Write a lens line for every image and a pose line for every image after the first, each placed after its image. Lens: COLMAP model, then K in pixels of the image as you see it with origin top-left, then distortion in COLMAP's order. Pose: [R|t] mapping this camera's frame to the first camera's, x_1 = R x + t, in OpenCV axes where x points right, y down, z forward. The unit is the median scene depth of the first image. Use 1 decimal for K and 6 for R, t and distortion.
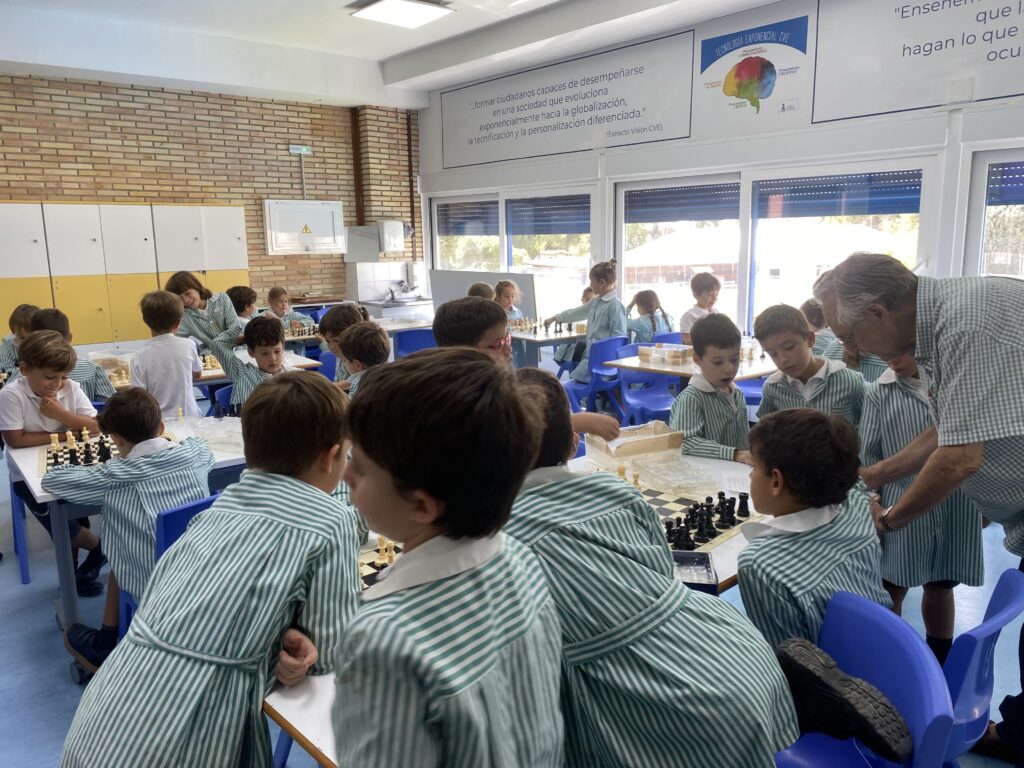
lens RADIAL K [[777.5, 0, 493.5], [0, 777.5, 387.6], [0, 0, 1]] dist [0.004585, -0.011967]
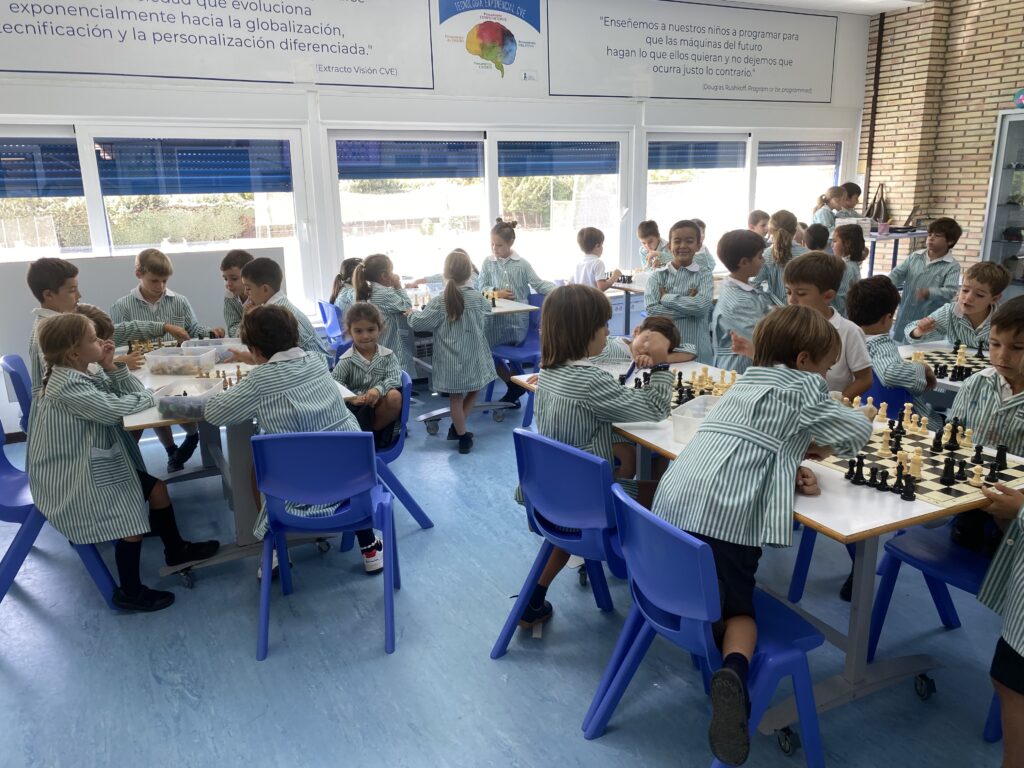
lens RADIAL K [[777.5, 0, 493.5], [0, 777.5, 387.6], [0, 0, 1]] dist [0.004585, -0.011967]
pose [[0.208950, -0.219606, 0.952950, -1.995506], [0.214268, 0.961062, 0.174494, -0.336228], [-0.954164, 0.167726, 0.247868, 2.093911]]
